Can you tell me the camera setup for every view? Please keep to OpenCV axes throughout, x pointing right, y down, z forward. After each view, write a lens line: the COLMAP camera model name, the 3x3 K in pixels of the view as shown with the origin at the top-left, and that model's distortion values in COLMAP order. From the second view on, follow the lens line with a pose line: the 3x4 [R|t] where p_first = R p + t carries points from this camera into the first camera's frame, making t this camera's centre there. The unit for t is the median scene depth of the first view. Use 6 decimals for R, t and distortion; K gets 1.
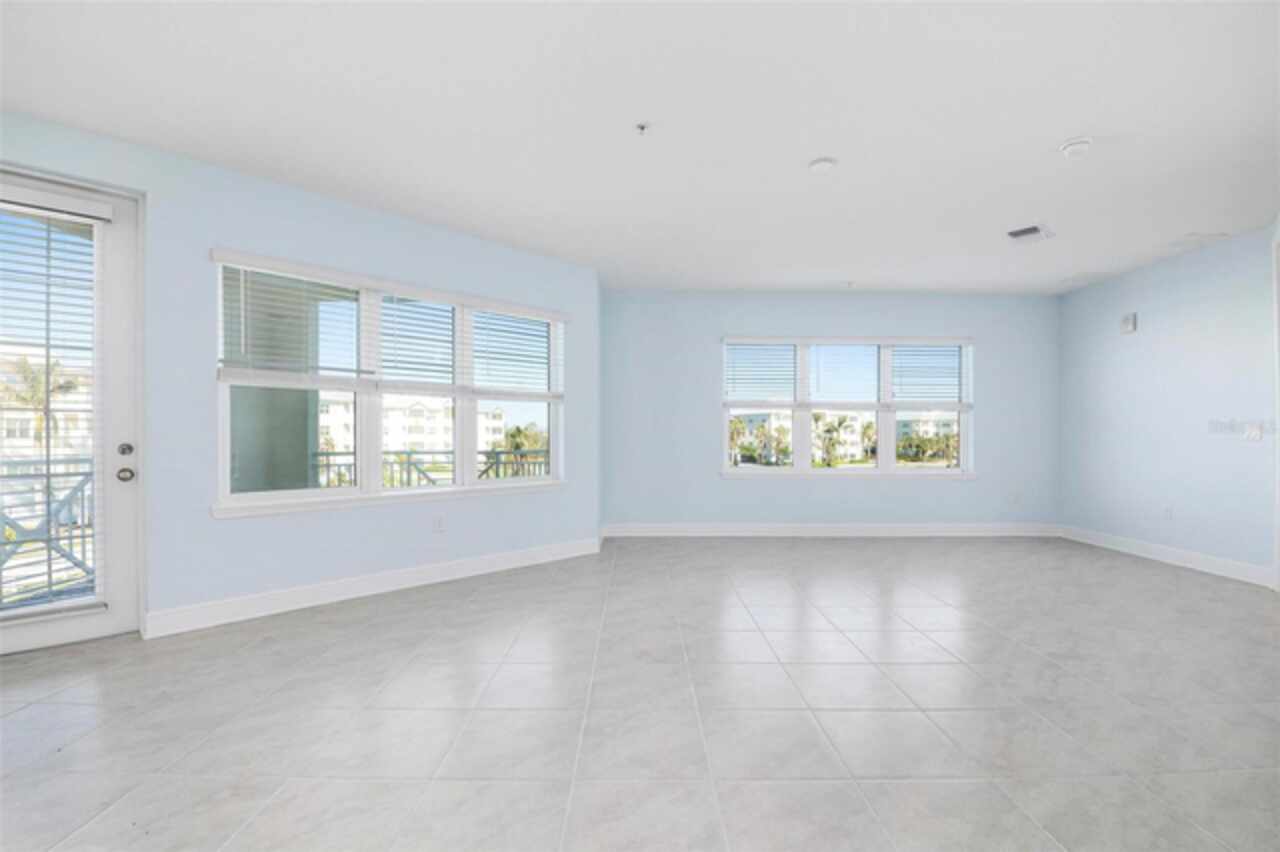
lens RADIAL K [[551.0, 0, 640.1], [0, 551.0, 432.5], [0, 0, 1]] dist [-0.000632, -0.000252]
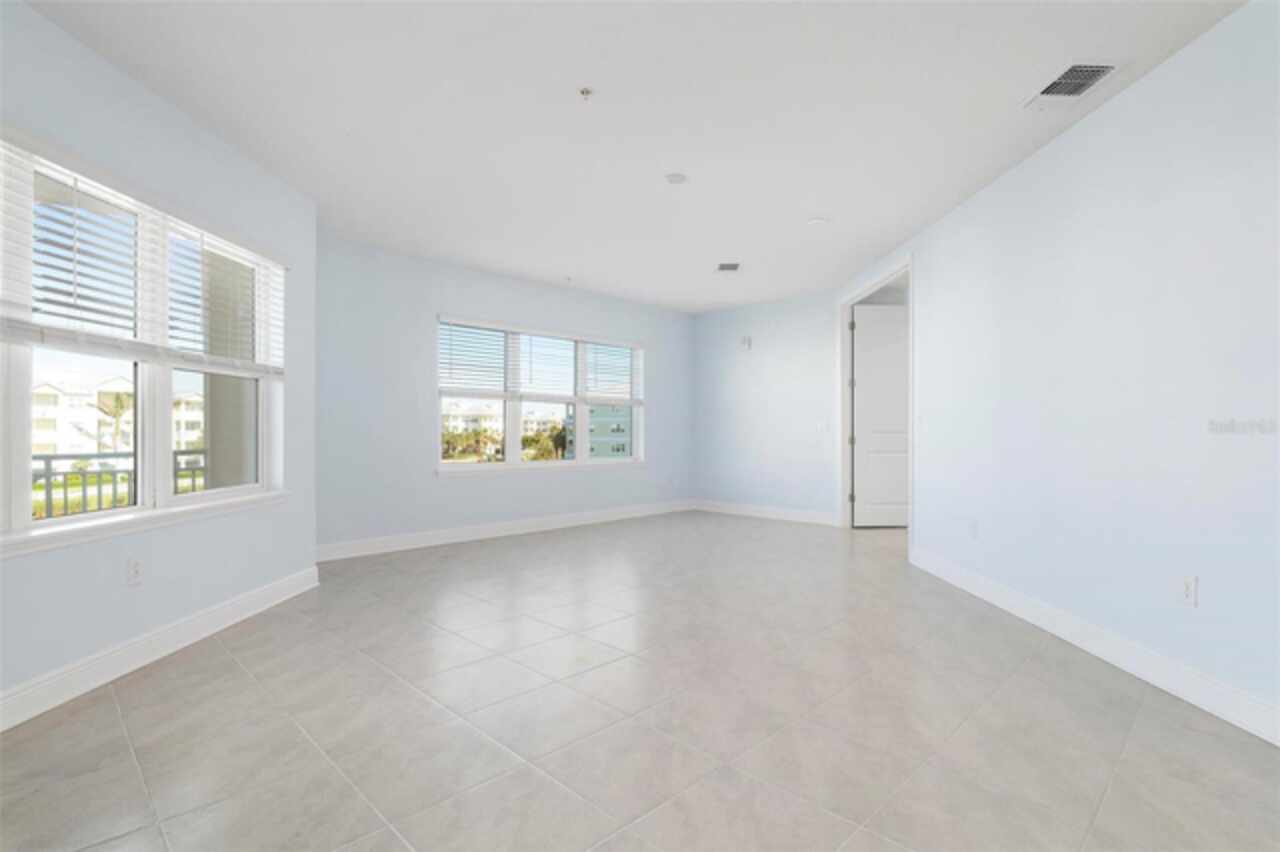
lens RADIAL K [[618.5, 0, 640.0], [0, 618.5, 426.0], [0, 0, 1]] dist [-0.028145, -0.000395]
pose [[0.705656, 0.001315, 0.708553, -0.303459], [0.001245, 0.999994, -0.003096, 0.005425], [-0.708554, 0.003067, 0.705650, 0.095289]]
